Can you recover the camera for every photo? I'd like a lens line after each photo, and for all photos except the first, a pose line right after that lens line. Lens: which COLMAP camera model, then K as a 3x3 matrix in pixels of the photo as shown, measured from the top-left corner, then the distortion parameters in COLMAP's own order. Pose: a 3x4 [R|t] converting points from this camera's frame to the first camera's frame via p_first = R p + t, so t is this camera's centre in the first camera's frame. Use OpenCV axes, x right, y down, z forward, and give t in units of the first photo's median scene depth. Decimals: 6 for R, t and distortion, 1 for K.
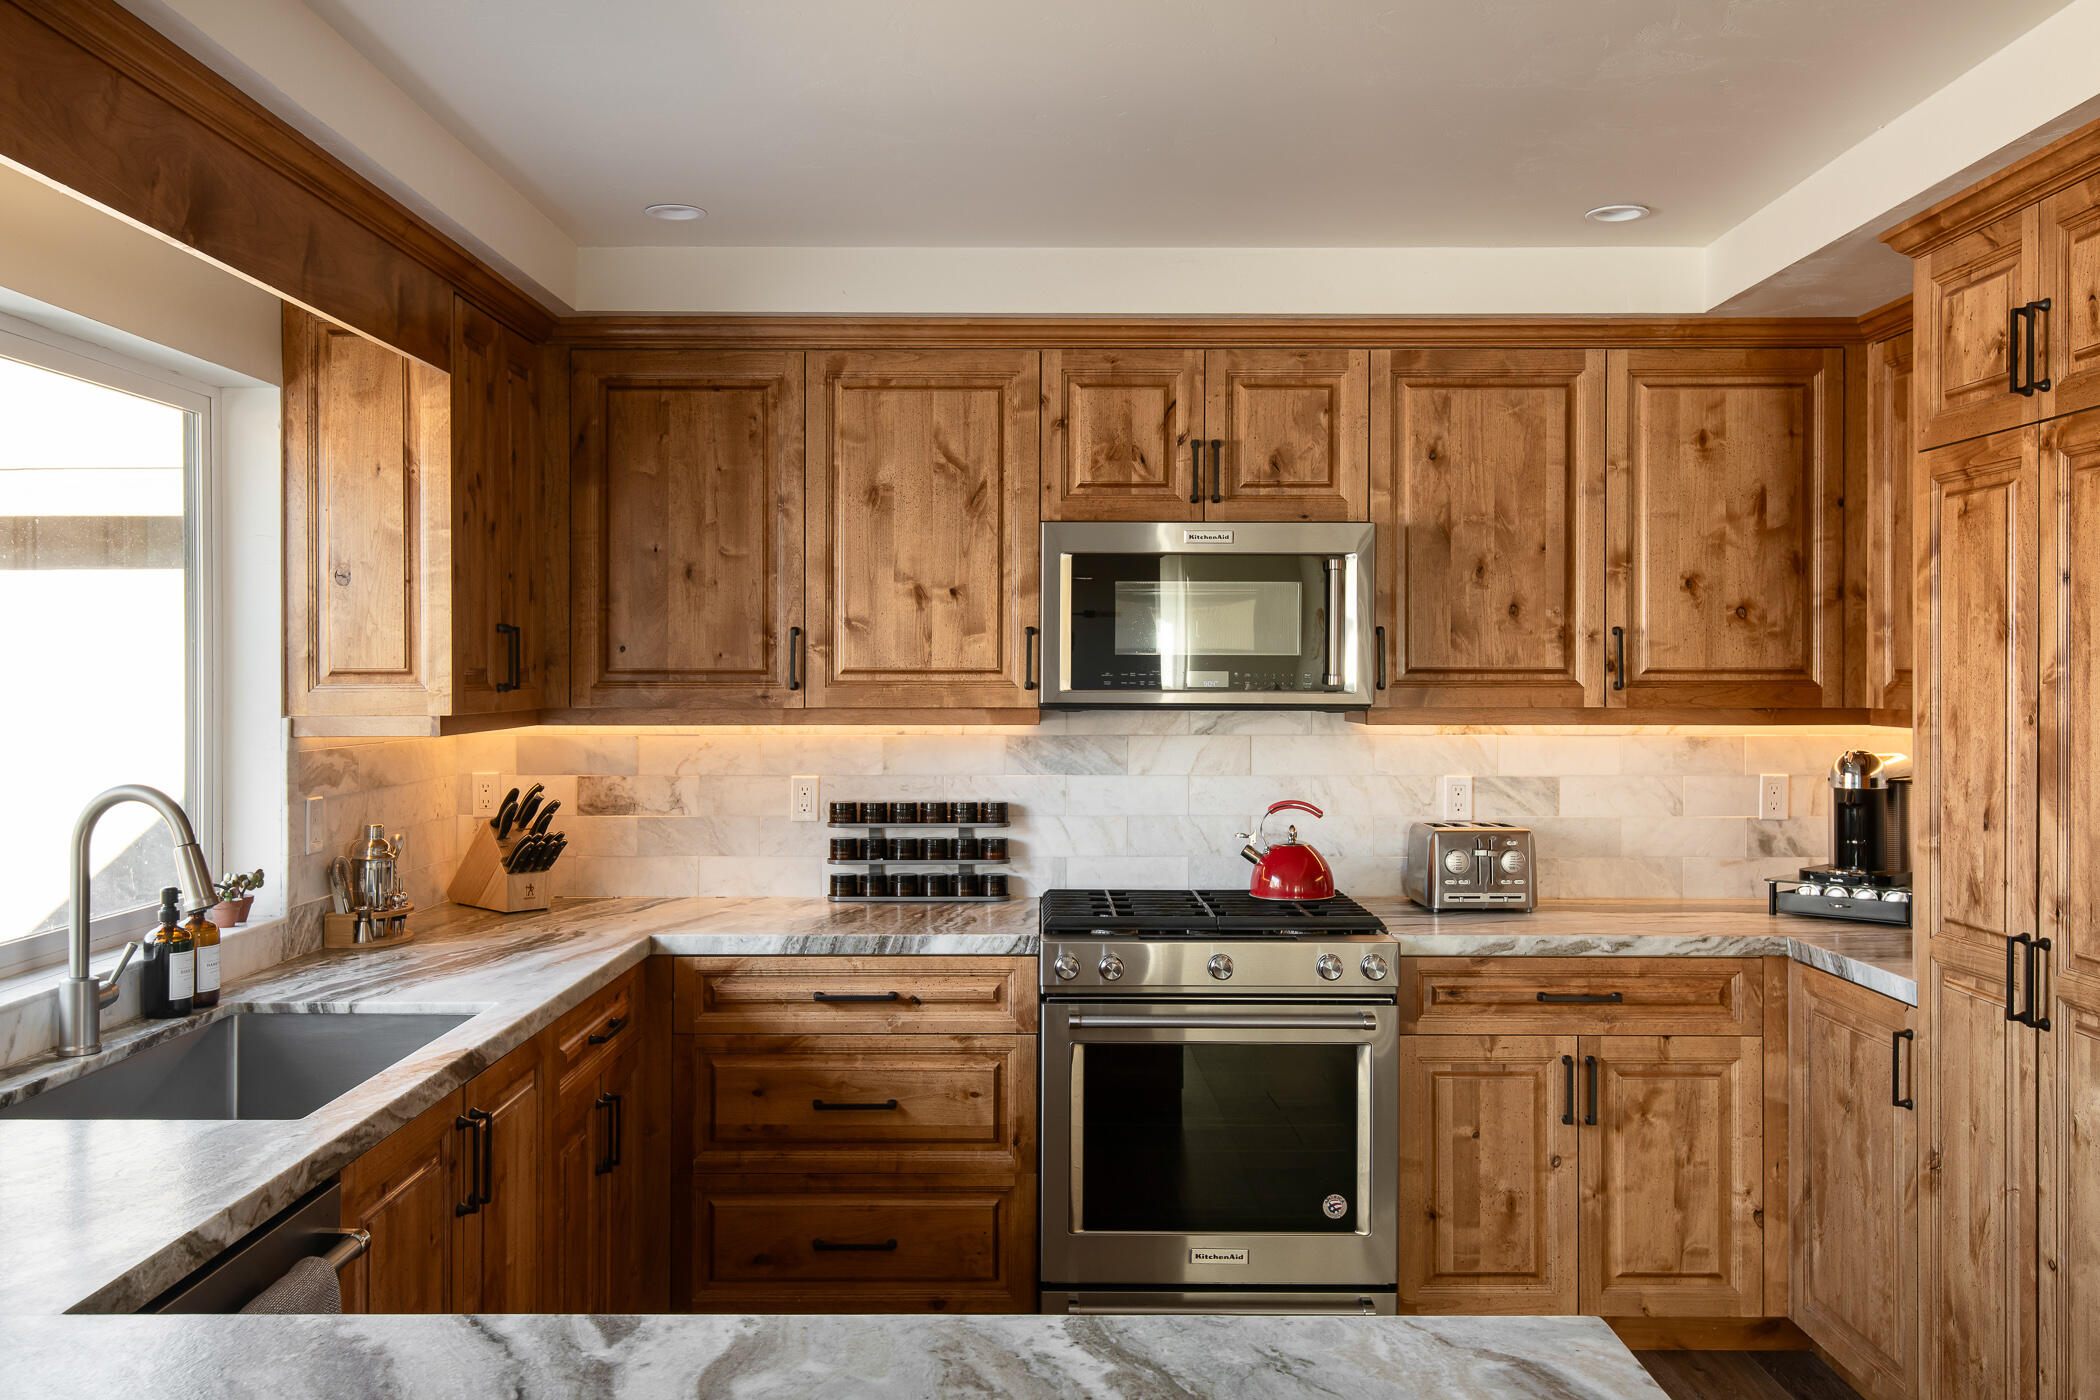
lens RADIAL K [[1686.3, 0, 974.3], [0, 1686.3, 670.4], [0, 0, 1]] dist [0.009377, 0.008896]
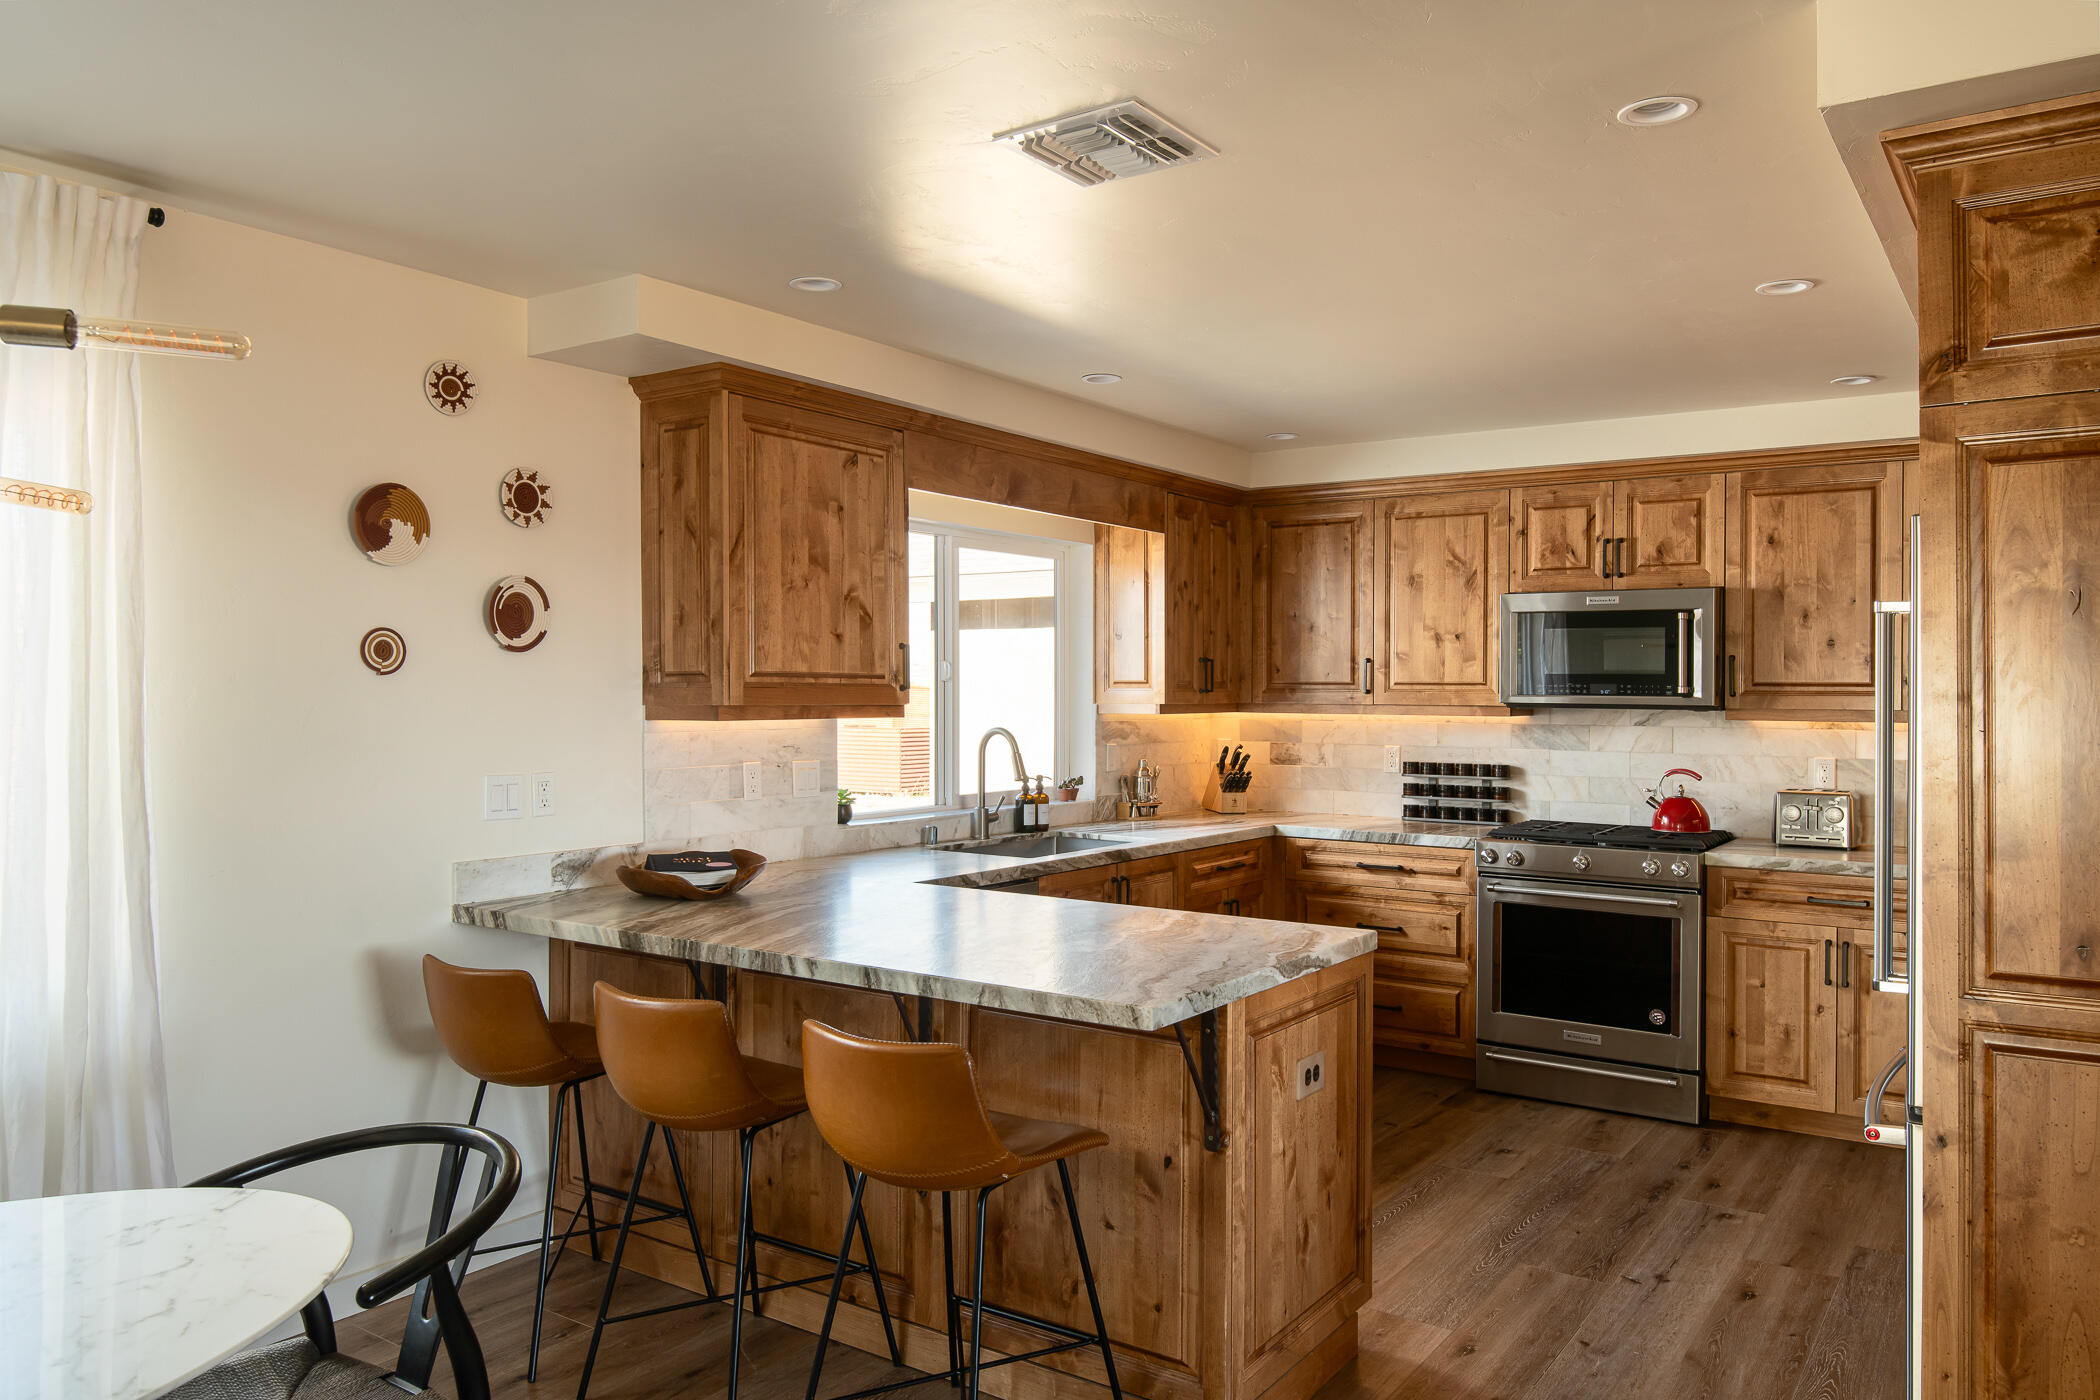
lens RADIAL K [[1453.2, 0, 1050.0], [0, 1453.2, 700.0], [0, 0, 1]] dist [0.010855, -0.053121]
pose [[0.825030, 0.009714, -0.565005, 0.473442], [-0.006432, 0.999949, 0.007799, 0.008197], [0.565052, -0.002801, 0.825050, -0.427688]]
